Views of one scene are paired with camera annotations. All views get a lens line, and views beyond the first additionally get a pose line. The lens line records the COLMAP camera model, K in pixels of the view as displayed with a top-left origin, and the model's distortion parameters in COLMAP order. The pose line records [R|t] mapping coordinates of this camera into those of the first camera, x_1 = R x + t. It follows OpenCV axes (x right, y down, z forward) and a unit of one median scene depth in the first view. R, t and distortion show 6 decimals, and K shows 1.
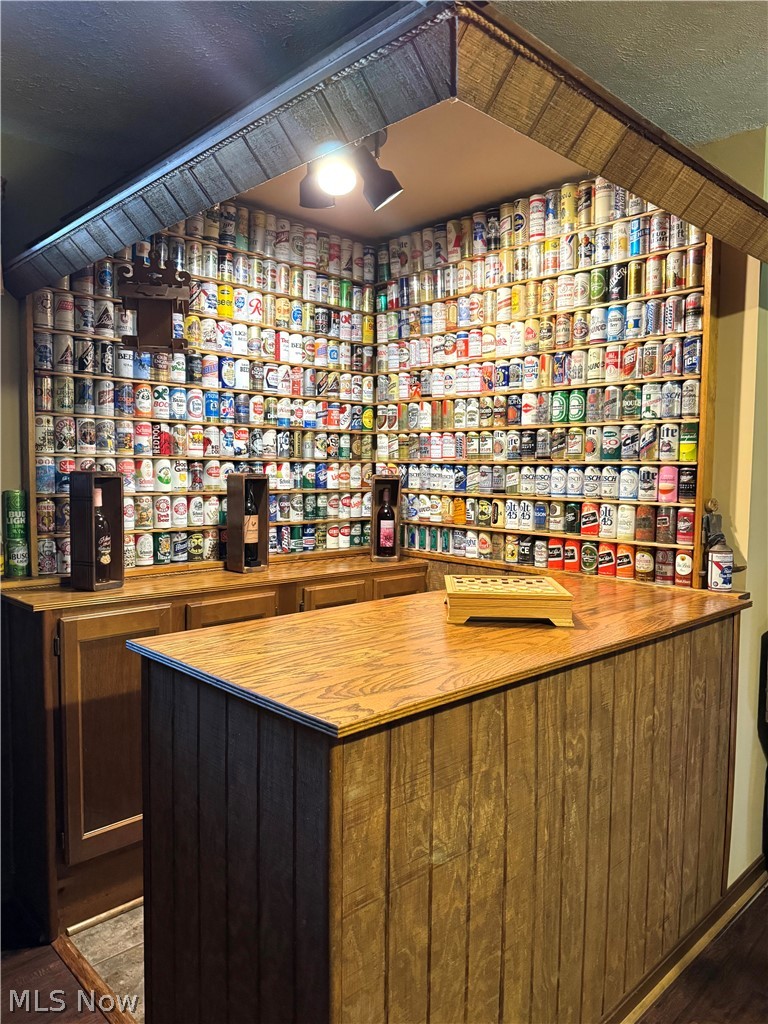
lens RADIAL K [[714.7, 0, 392.5], [0, 714.7, 524.8], [0, 0, 1]] dist [0.066084, -0.081768]
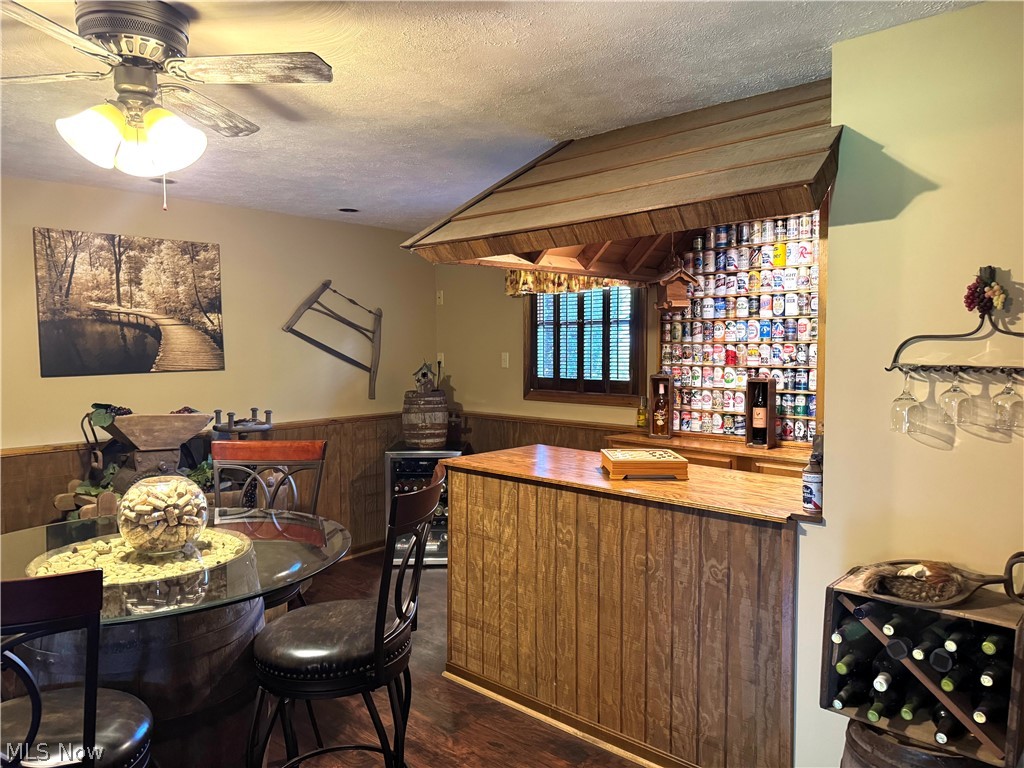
lens RADIAL K [[714.7, 0, 502.7], [0, 714.7, 387.3], [0, 0, 1]] dist [0.066084, -0.081768]
pose [[0.061630, 0.045183, -0.997076, 1.295354], [-0.075951, 0.996291, 0.040453, -0.078927], [0.995205, 0.073236, 0.064834, 0.444685]]
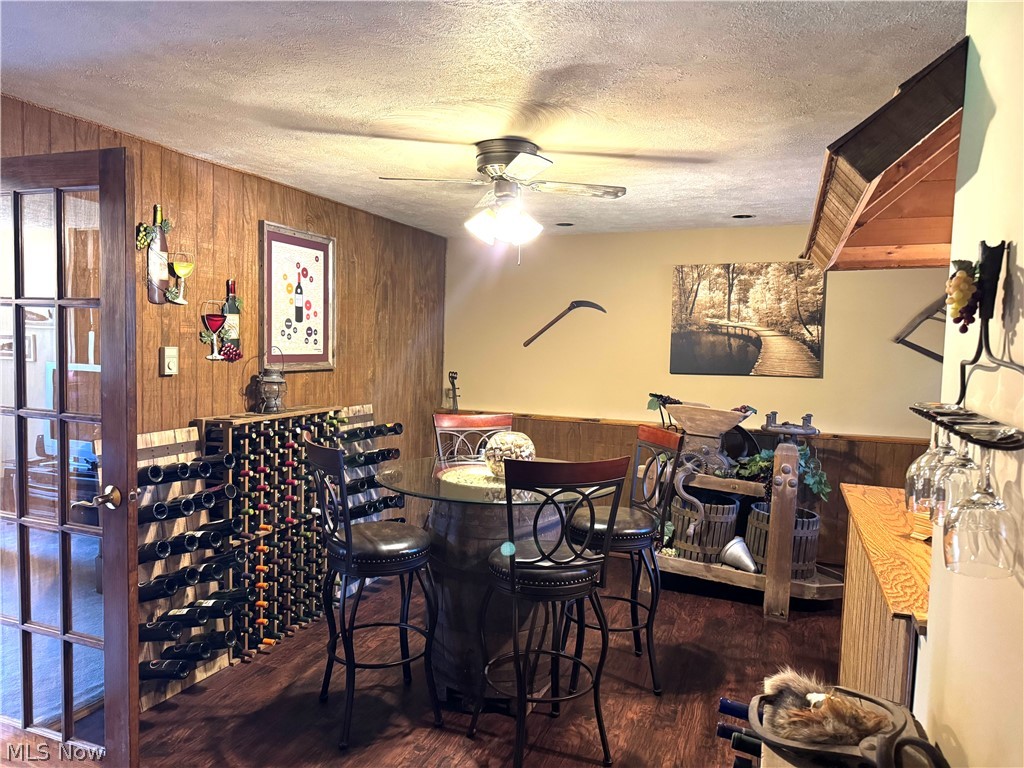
lens RADIAL K [[714.7, 0, 521.6], [0, 714.7, 386.7], [0, 0, 1]] dist [0.066084, -0.081768]
pose [[-0.895666, -0.011788, -0.444571, 1.011704], [-0.074576, 0.989475, 0.124010, -0.156886], [0.438430, 0.144226, -0.887118, 1.271457]]
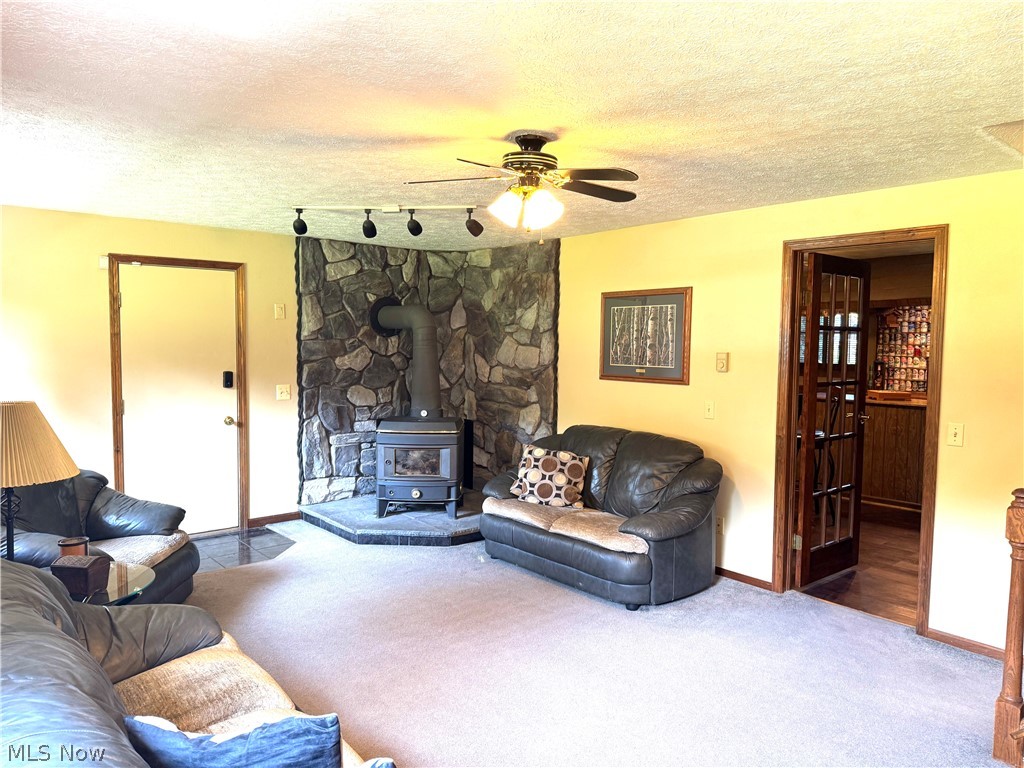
lens RADIAL K [[714.7, 0, 520.1], [0, 714.7, 384.4], [0, 0, 1]] dist [0.066084, -0.081768]
pose [[-0.052274, 0.047985, -0.997479, 3.088561], [-0.091177, 0.994444, 0.052617, 0.017790], [0.994462, 0.093697, -0.047608, -0.571677]]
